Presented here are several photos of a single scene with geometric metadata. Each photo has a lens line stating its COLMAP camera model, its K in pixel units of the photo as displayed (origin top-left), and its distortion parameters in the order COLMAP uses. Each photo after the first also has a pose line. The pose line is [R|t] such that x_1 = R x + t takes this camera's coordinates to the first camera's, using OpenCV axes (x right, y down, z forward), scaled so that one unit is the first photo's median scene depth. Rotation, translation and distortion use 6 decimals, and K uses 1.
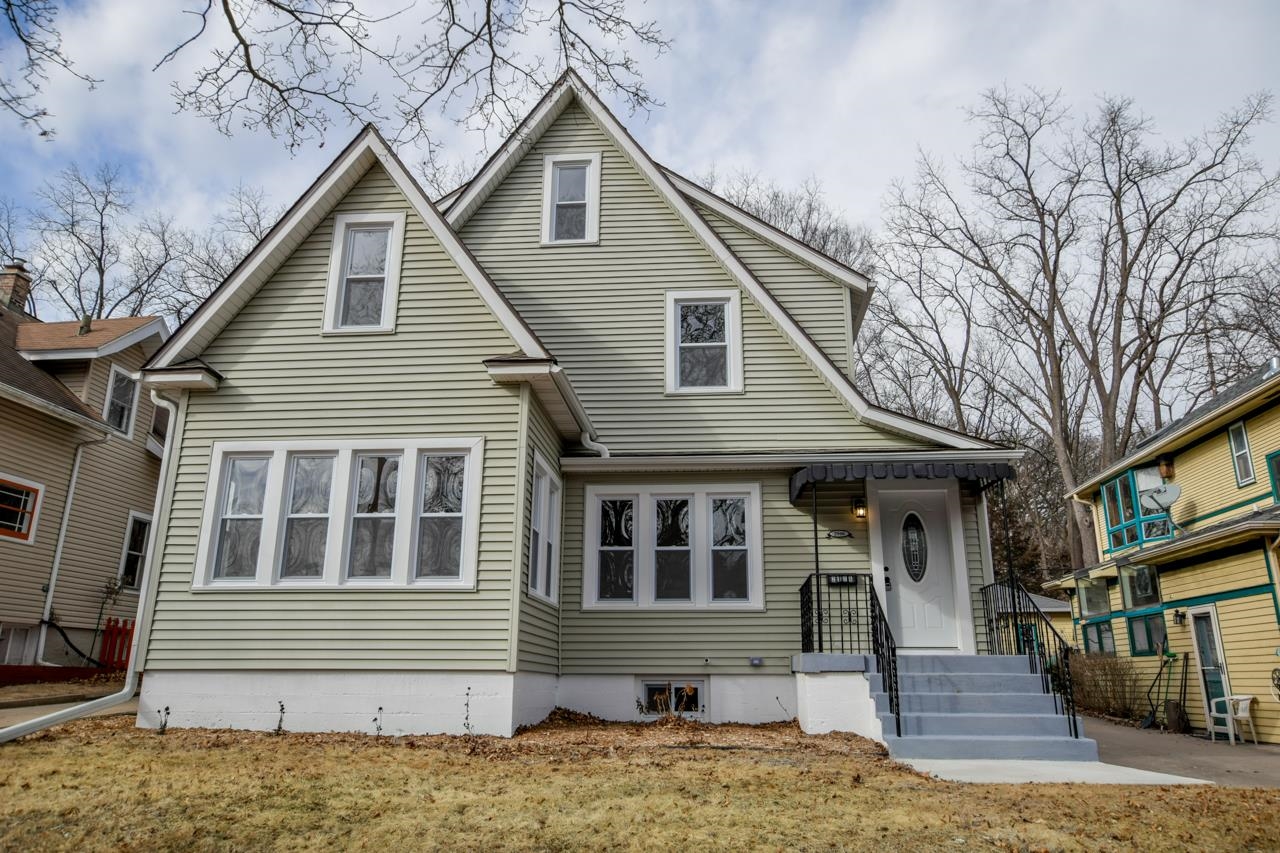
lens RADIAL K [[877.2, 0, 640.0], [0, 877.2, 426.5], [0, 0, 1]] dist [-0.000603, -0.000040]
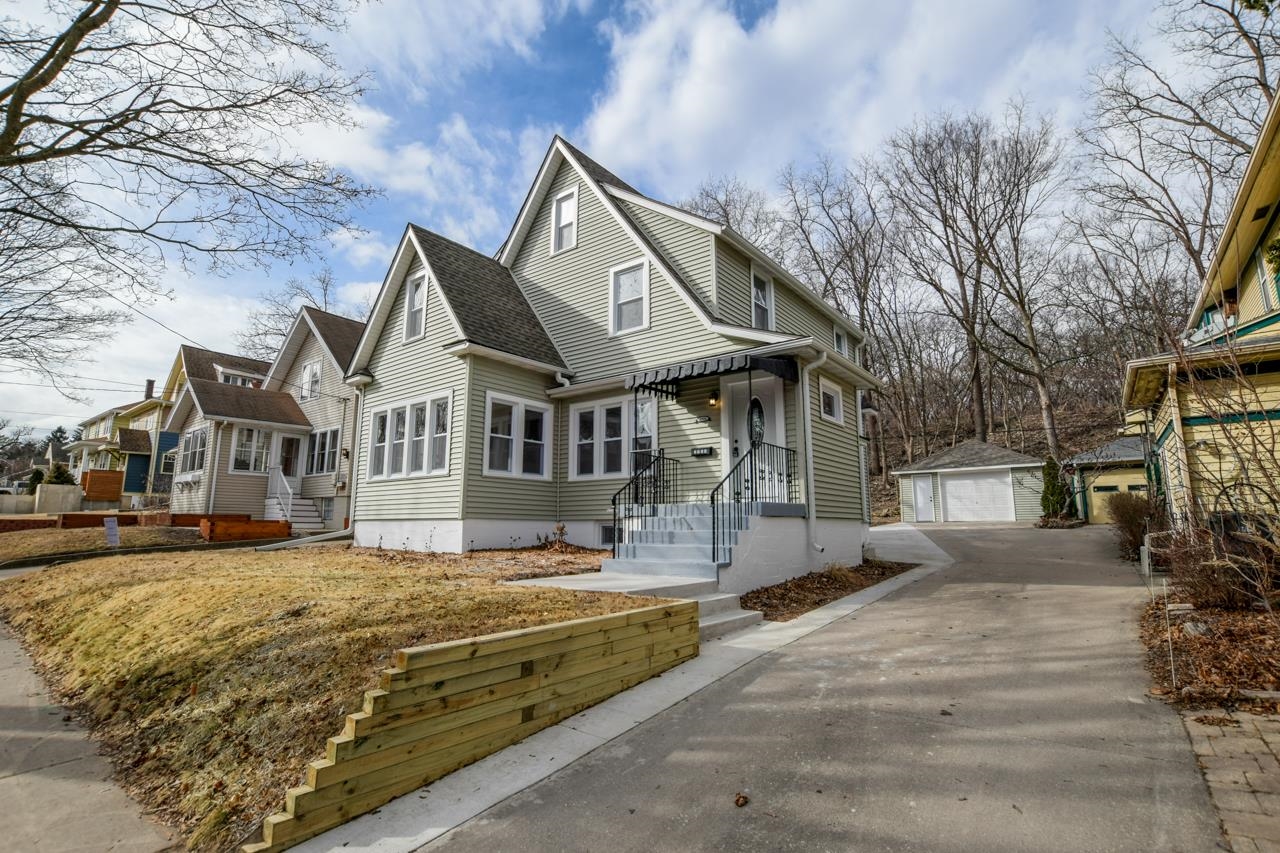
lens RADIAL K [[599.9, 0, 640.0], [0, 599.9, 426.5], [0, 0, 1]] dist [-0.020431, 0.000223]
pose [[0.832150, -0.097795, -0.545859, 0.662329], [0.158795, 0.985131, 0.065584, 0.056433], [0.531329, -0.141255, 0.835306, 0.157497]]
